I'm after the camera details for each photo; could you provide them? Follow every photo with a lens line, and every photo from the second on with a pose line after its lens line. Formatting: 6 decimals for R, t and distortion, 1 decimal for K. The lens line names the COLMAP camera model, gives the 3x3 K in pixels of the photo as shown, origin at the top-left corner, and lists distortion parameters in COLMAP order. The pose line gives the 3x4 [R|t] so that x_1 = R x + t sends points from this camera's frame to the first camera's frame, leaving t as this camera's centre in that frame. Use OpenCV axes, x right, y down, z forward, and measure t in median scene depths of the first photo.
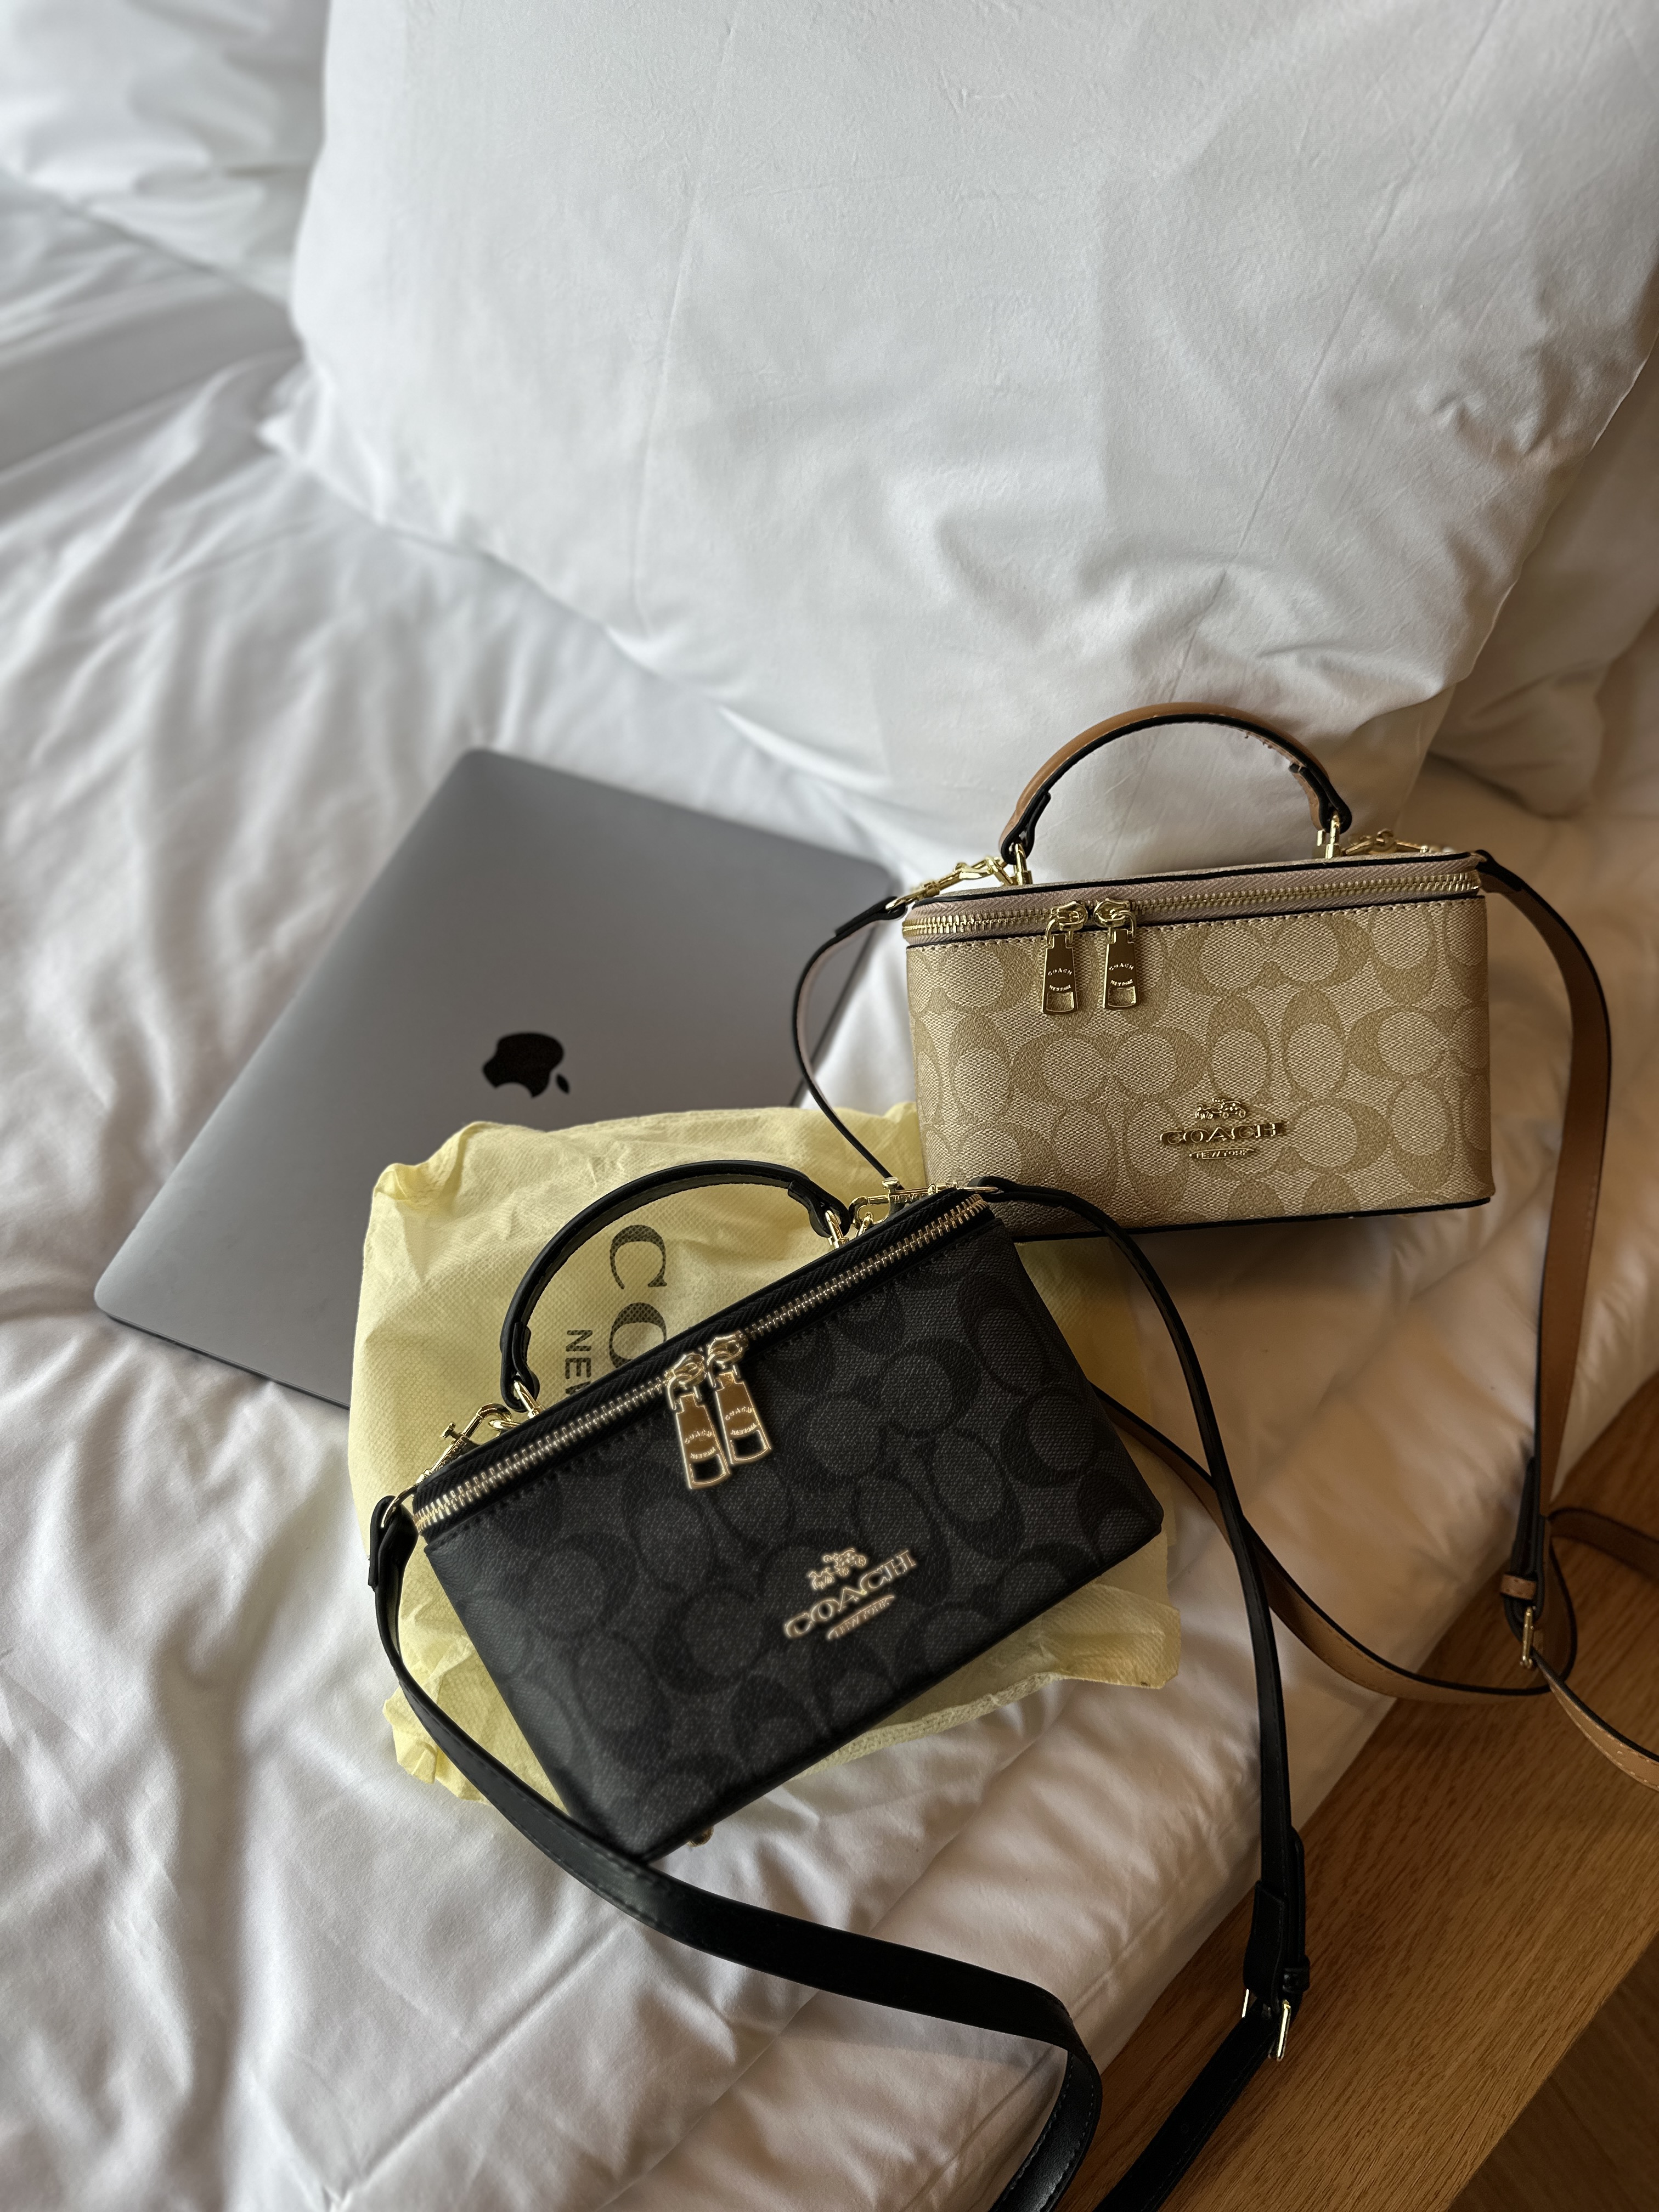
lens RADIAL K [[1582.4, 0, 822.6], [0, 1582.4, 1102.8], [0, 0, 1]] dist [-0.003786, -0.011419]
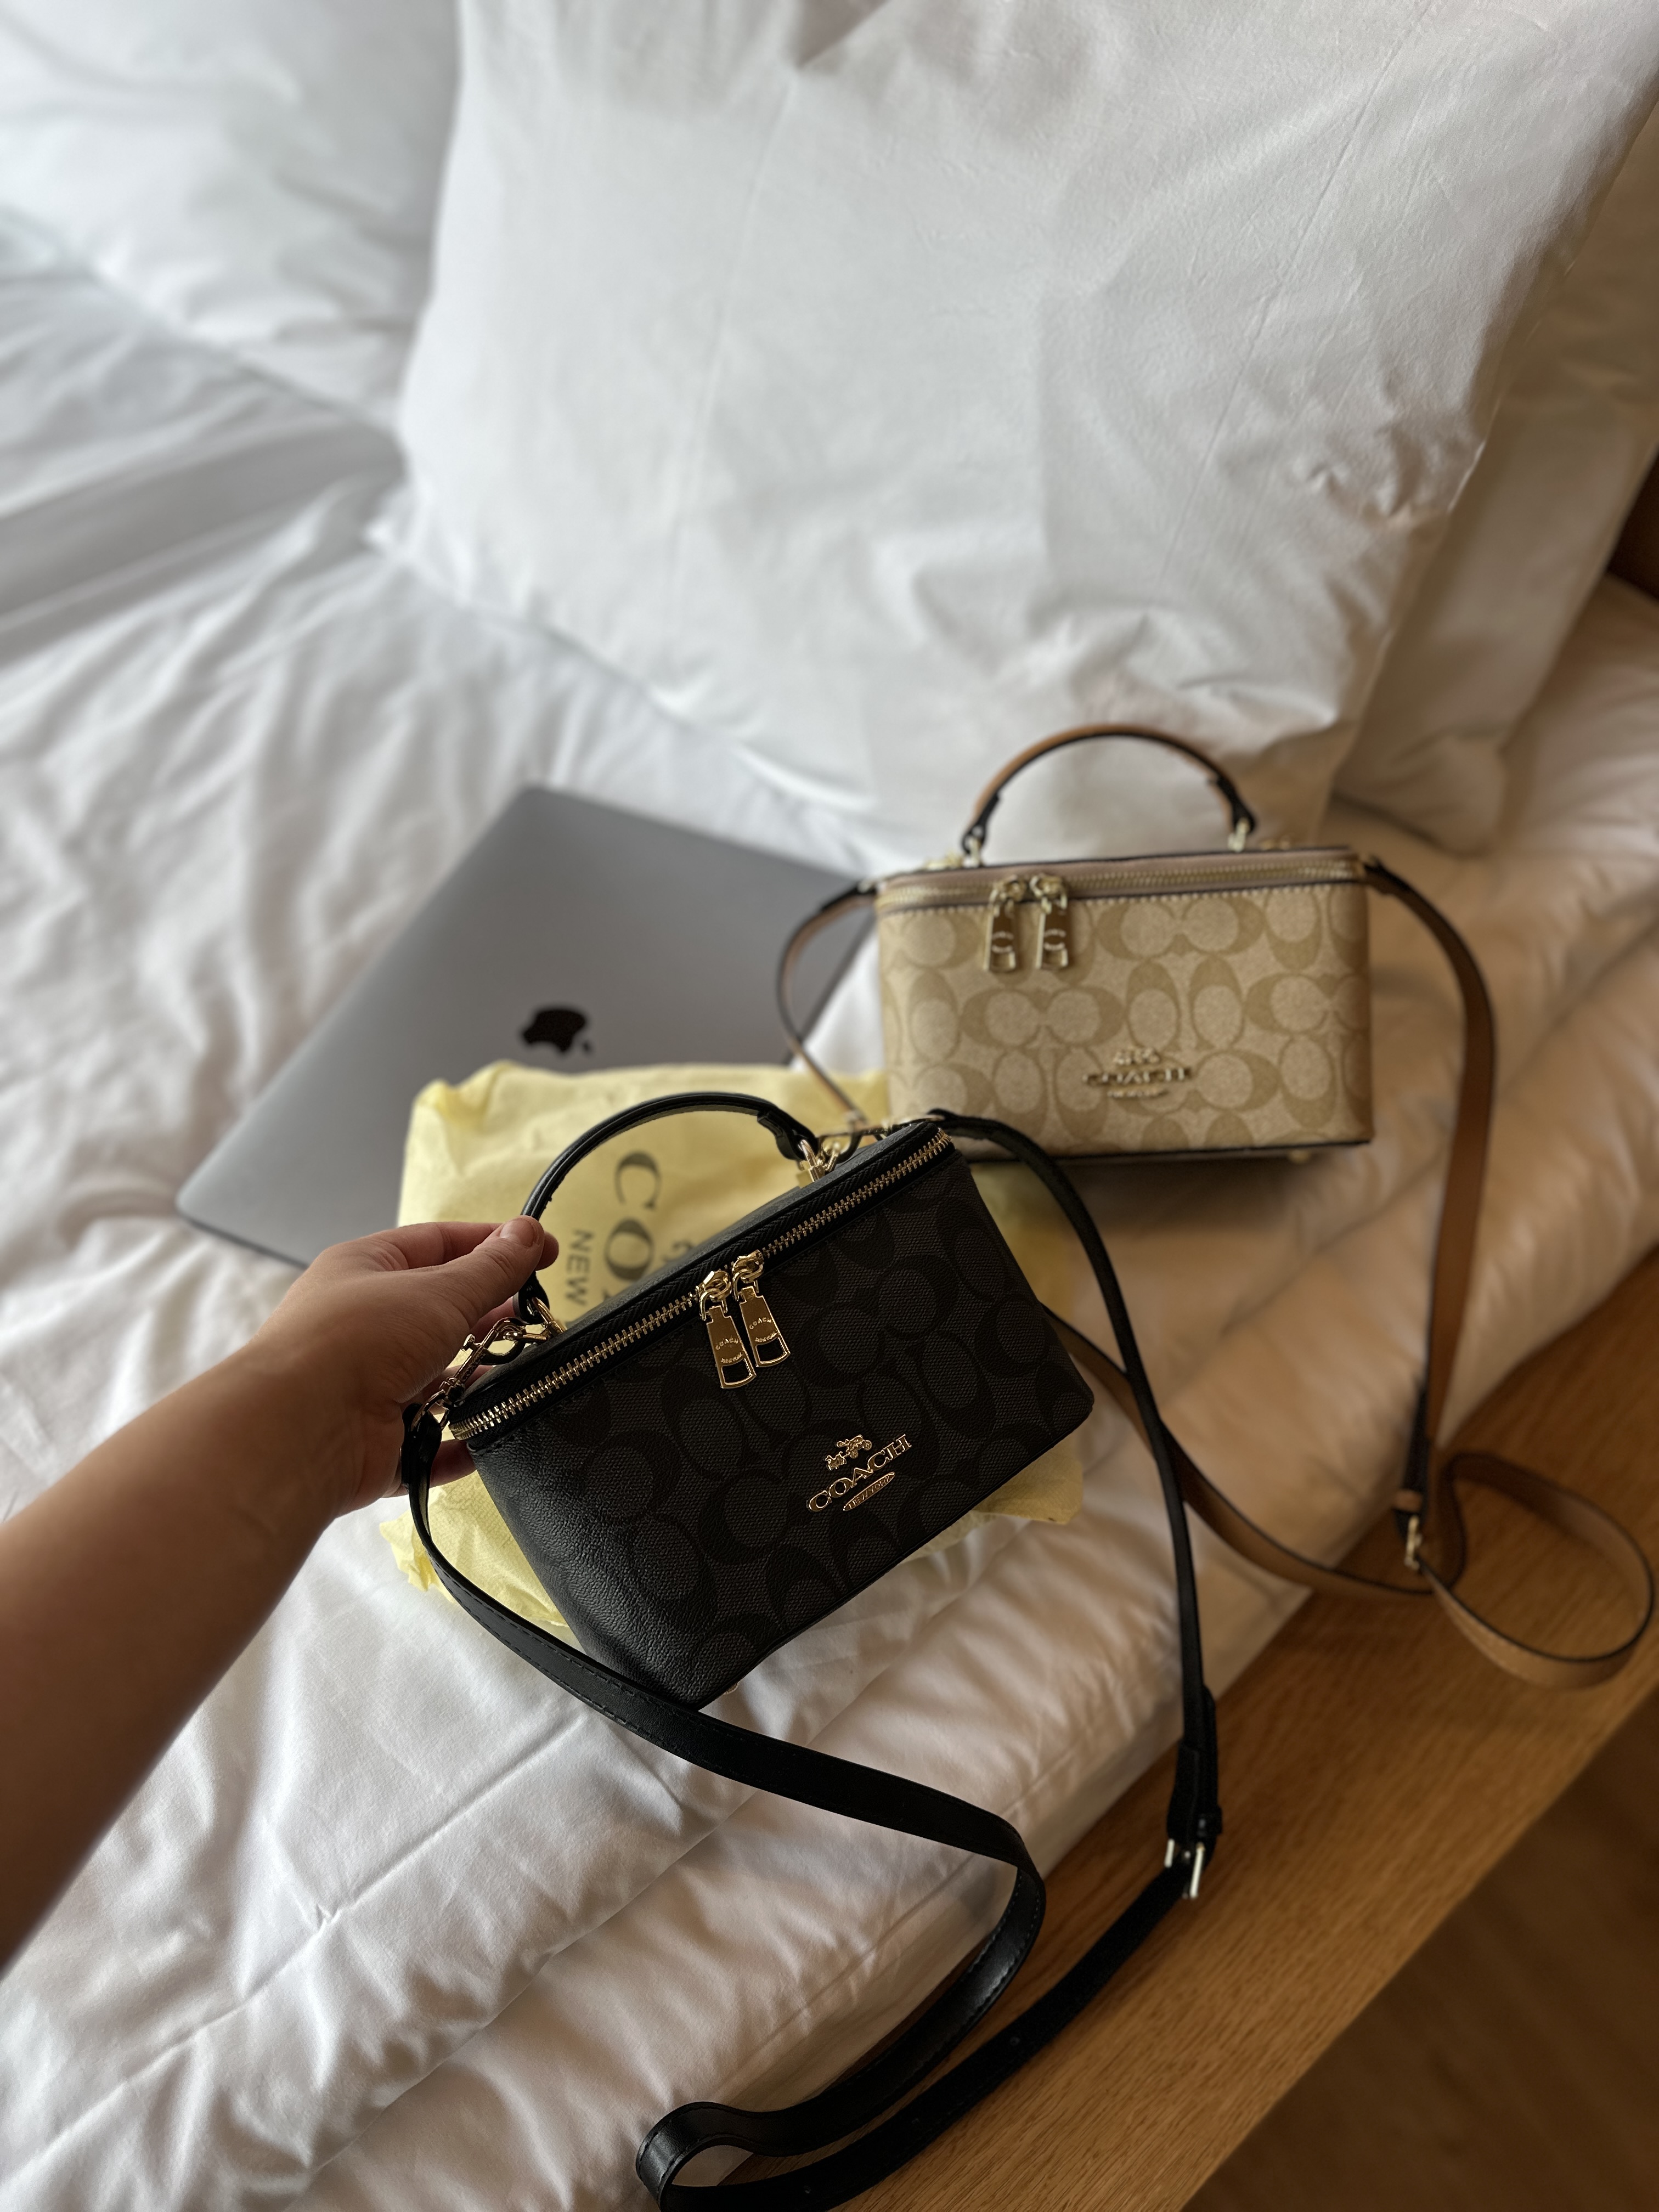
lens RADIAL K [[1577.0, 0, 833.0], [0, 1577.0, 1113.0], [0, 0, 1]] dist [0.011755, -0.036567]
pose [[0.998814, 0.030037, -0.038327, 0.074680], [-0.033803, 0.994240, -0.101705, 0.176324], [0.035051, 0.102880, 0.994076, -0.169652]]
